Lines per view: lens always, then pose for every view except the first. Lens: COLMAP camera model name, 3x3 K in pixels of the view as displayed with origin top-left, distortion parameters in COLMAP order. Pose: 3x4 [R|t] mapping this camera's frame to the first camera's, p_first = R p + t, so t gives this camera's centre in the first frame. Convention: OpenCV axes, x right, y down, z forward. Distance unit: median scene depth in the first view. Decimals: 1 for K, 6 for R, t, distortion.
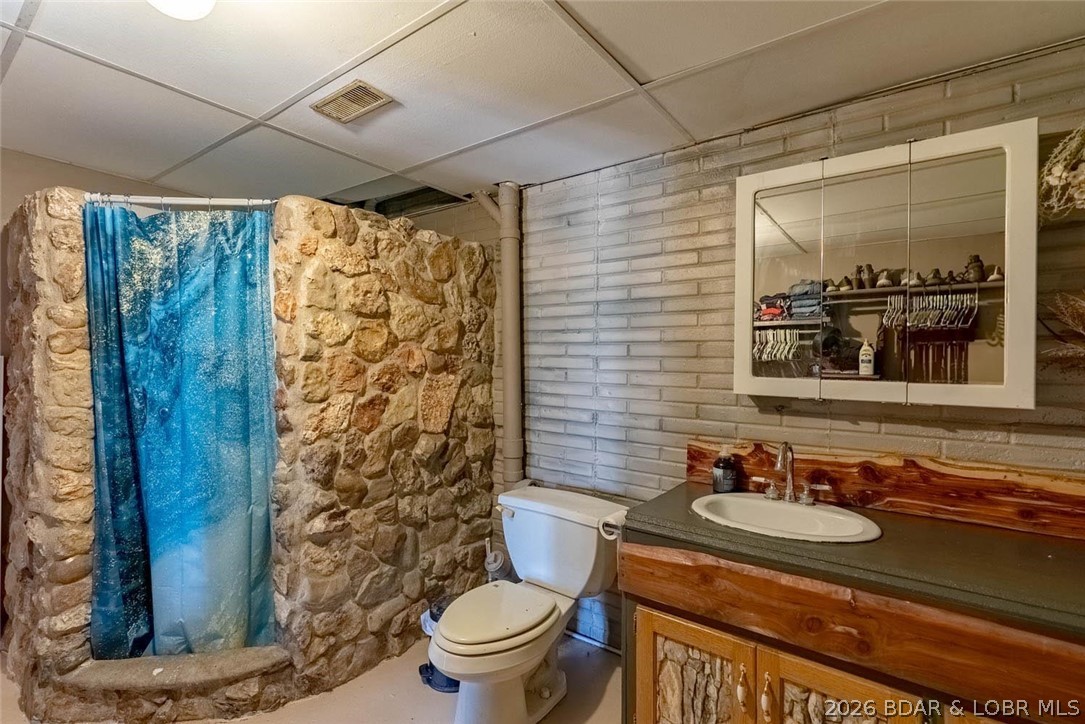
lens RADIAL K [[490.9, 0, 545.5], [0, 490.9, 363.2], [0, 0, 1]] dist [-0.012892, 0.003593]
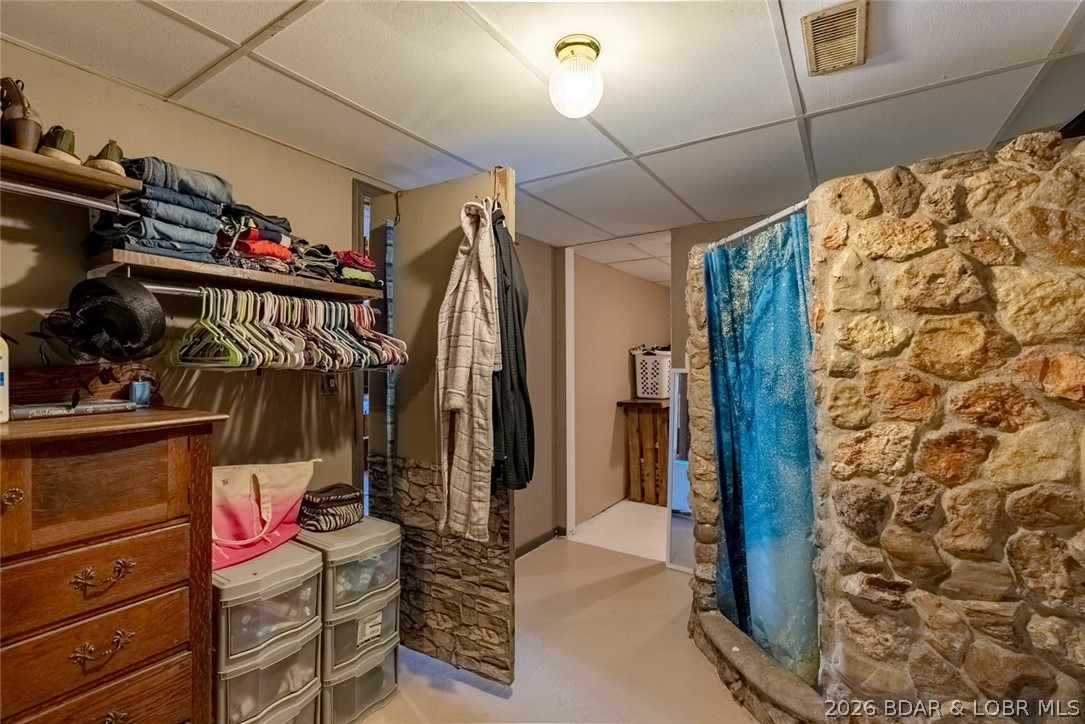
lens RADIAL K [[490.9, 0, 545.7], [0, 490.9, 361.2], [0, 0, 1]] dist [-0.012892, 0.003593]
pose [[0.061469, -0.014577, -0.998003, 0.287726], [-0.001801, 0.999890, -0.014716, -0.017418], [0.998107, 0.002702, 0.061436, 0.439488]]
